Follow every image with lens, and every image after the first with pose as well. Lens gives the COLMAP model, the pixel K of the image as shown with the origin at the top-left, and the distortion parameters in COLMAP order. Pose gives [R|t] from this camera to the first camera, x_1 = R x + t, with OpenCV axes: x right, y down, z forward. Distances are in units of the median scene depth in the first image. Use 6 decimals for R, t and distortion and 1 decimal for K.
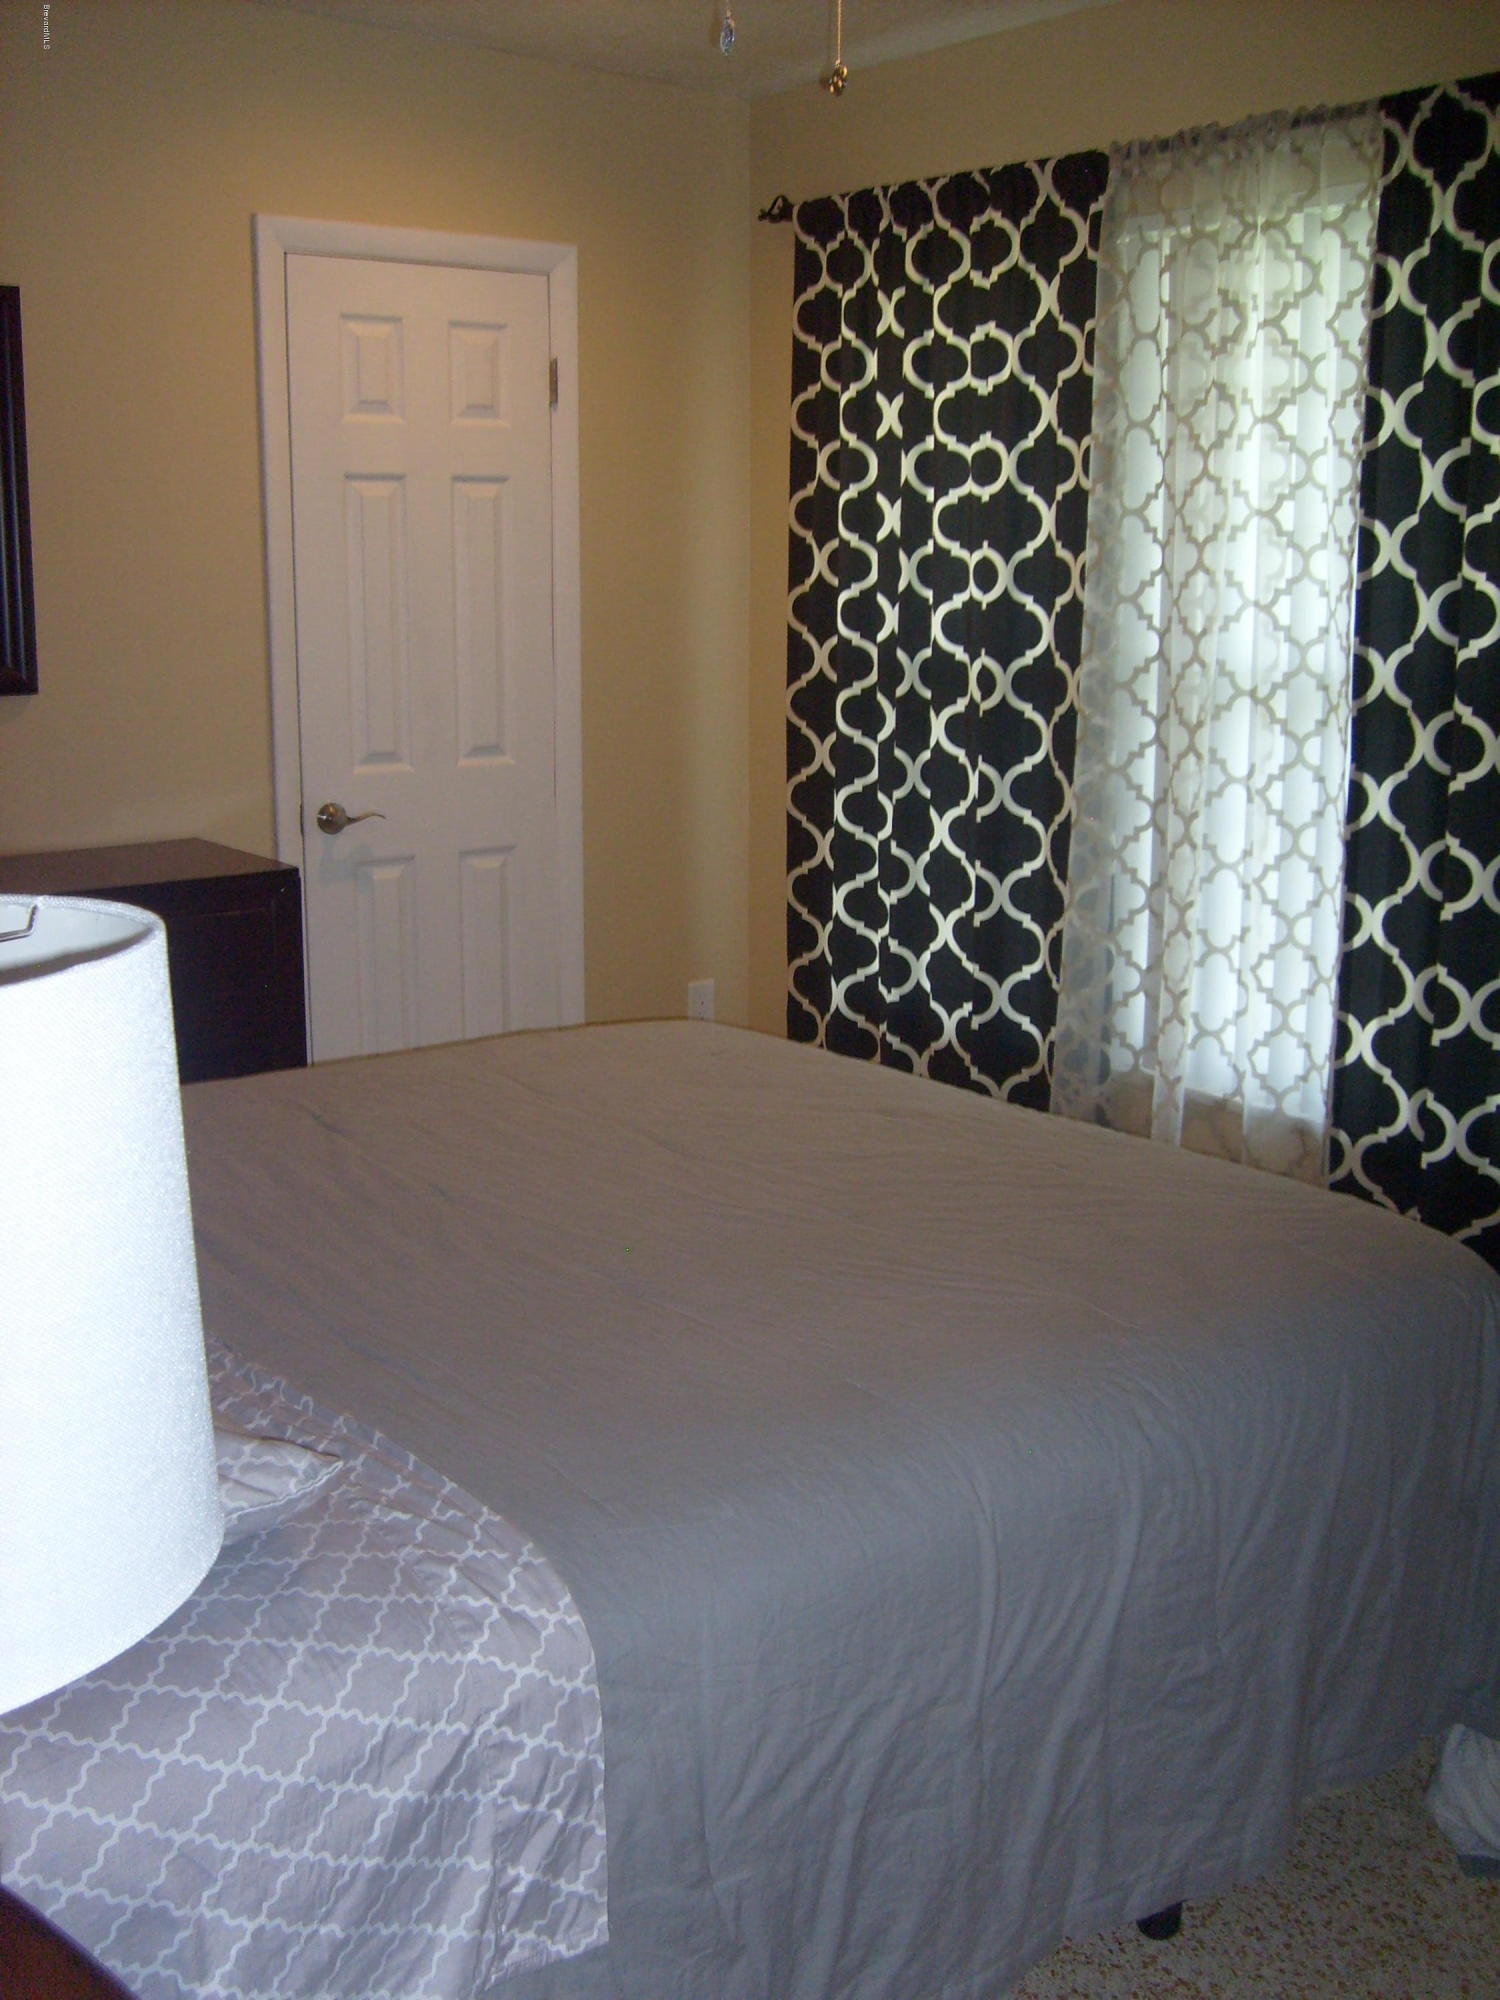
lens RADIAL K [[2054.1, 0, 743.1], [0, 2054.1, 1003.0], [0, 0, 1]] dist [-0.162564, 0.154397]
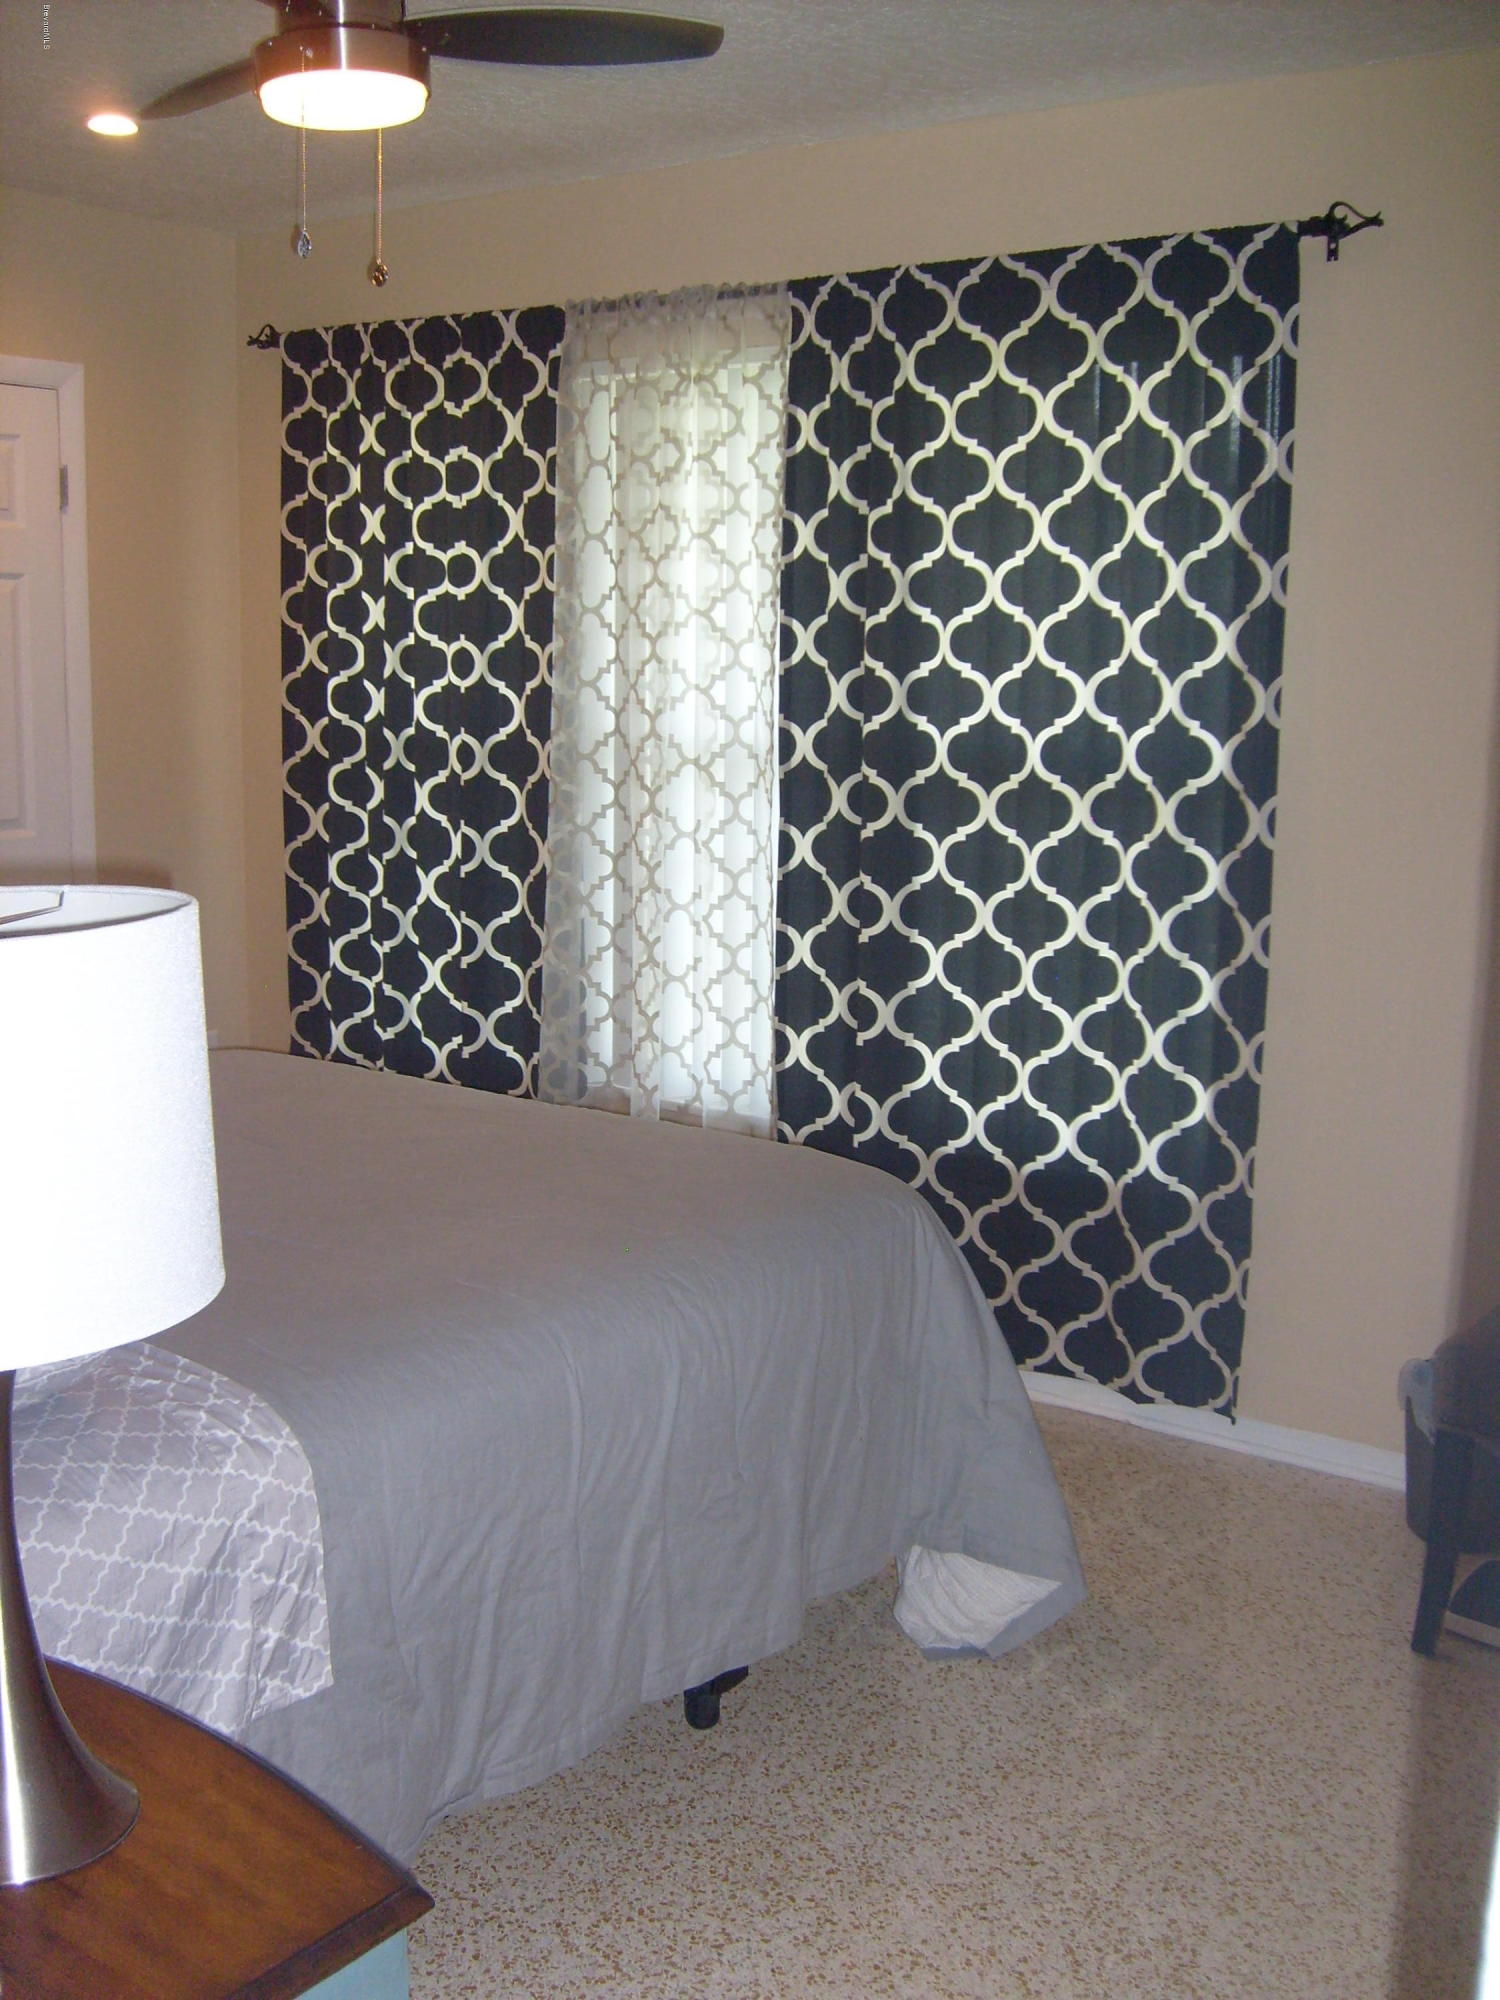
lens RADIAL K [[2077.8, 0, 747.5], [0, 2077.8, 998.4], [0, 0, 1]] dist [-0.170741, 0.210304]
pose [[0.957700, -0.036122, 0.285491, -0.074067], [0.047723, 0.998289, -0.033780, 0.029457], [-0.283782, 0.045976, 0.957786, -0.174058]]
